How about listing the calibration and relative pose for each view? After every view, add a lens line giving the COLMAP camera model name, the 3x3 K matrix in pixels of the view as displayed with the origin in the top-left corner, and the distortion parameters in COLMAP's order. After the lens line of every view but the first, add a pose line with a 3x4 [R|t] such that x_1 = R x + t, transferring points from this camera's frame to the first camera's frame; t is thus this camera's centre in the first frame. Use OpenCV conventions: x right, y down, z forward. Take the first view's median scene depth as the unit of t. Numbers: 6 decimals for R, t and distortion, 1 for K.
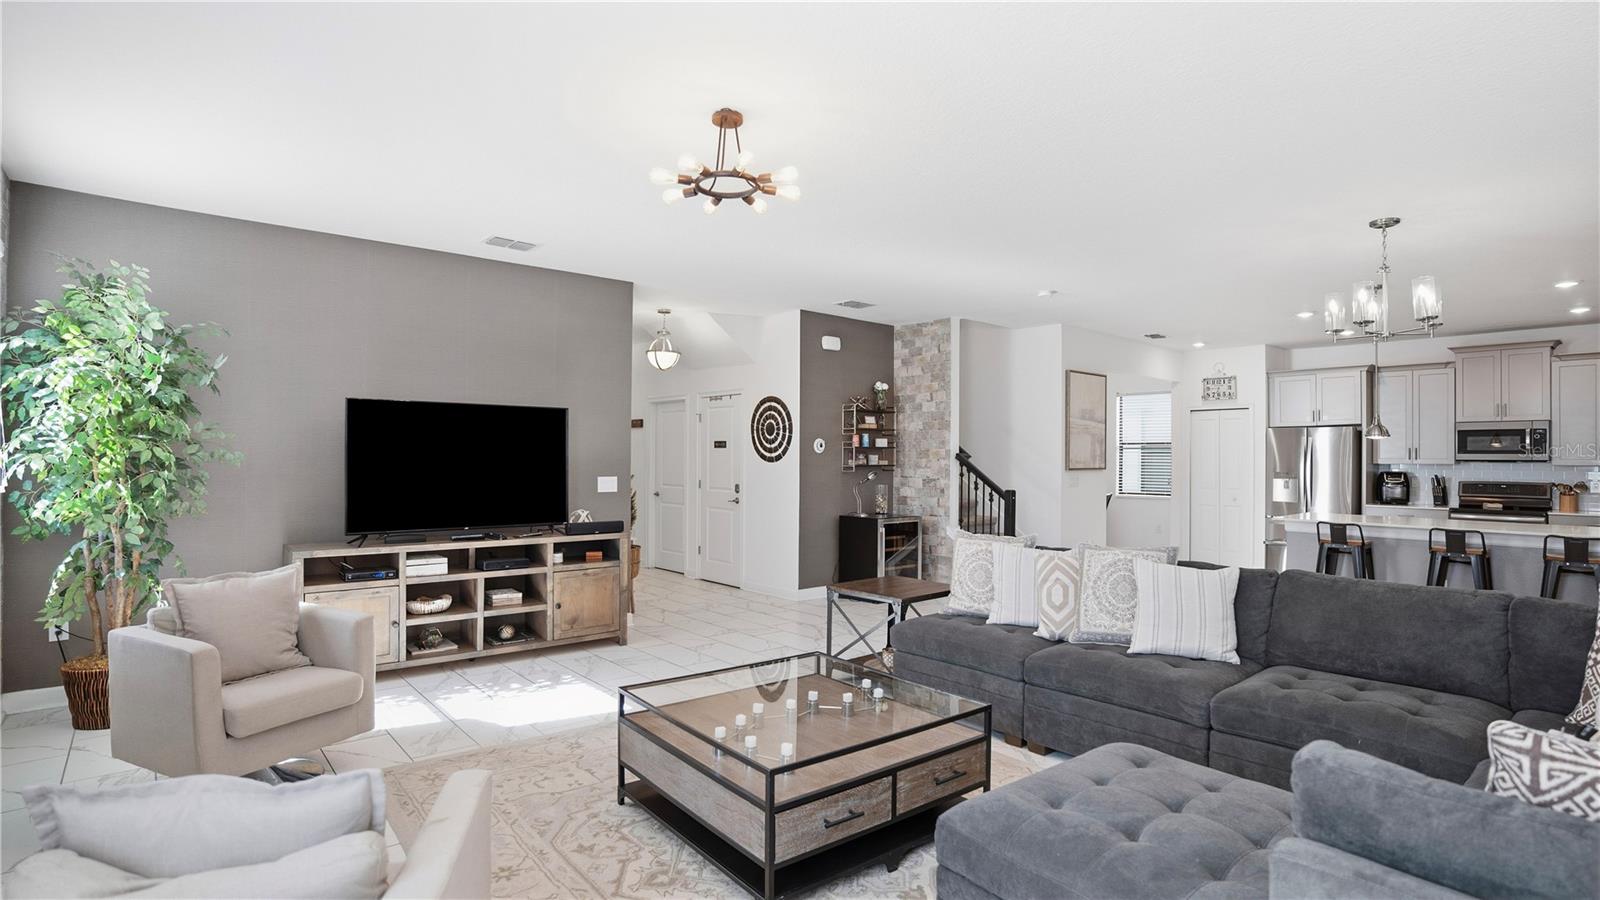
lens RADIAL K [[791.2, 0, 794.4], [0, 791.2, 449.2], [0, 0, 1]] dist [-0.081178, 0.039512]
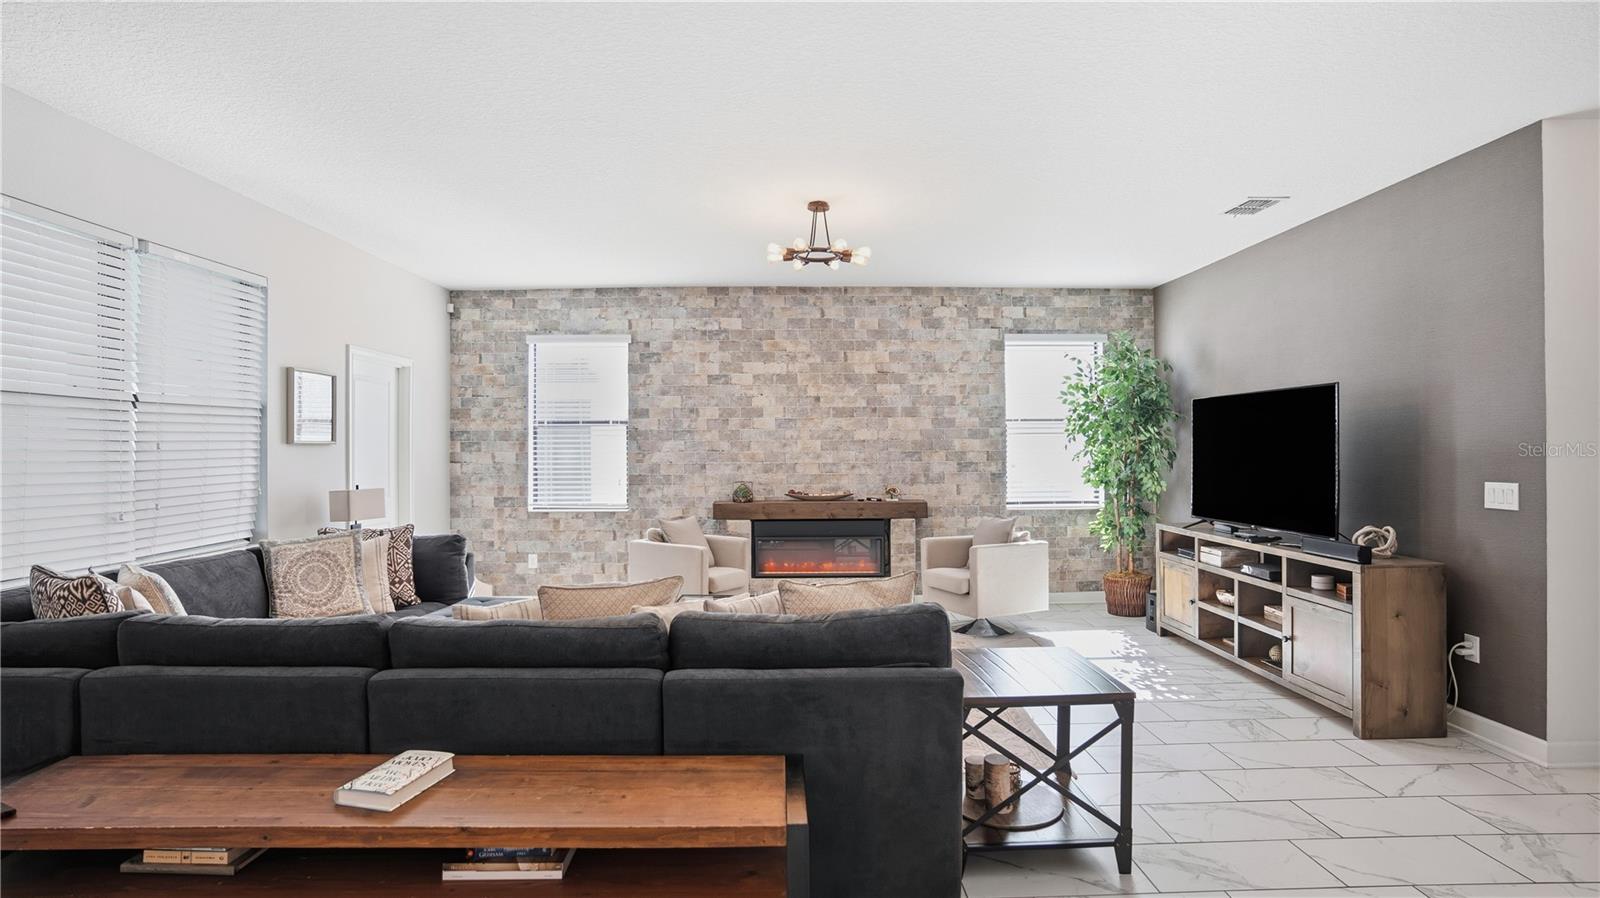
lens RADIAL K [[791.2, 0, 794.4], [0, 791.2, 448.2], [0, 0, 1]] dist [-0.081178, 0.039512]
pose [[-0.624647, -0.002461, -0.780904, 0.673952], [0.002768, 0.999982, -0.005365, 0.014184], [0.780903, -0.005513, -0.624629, 1.215756]]
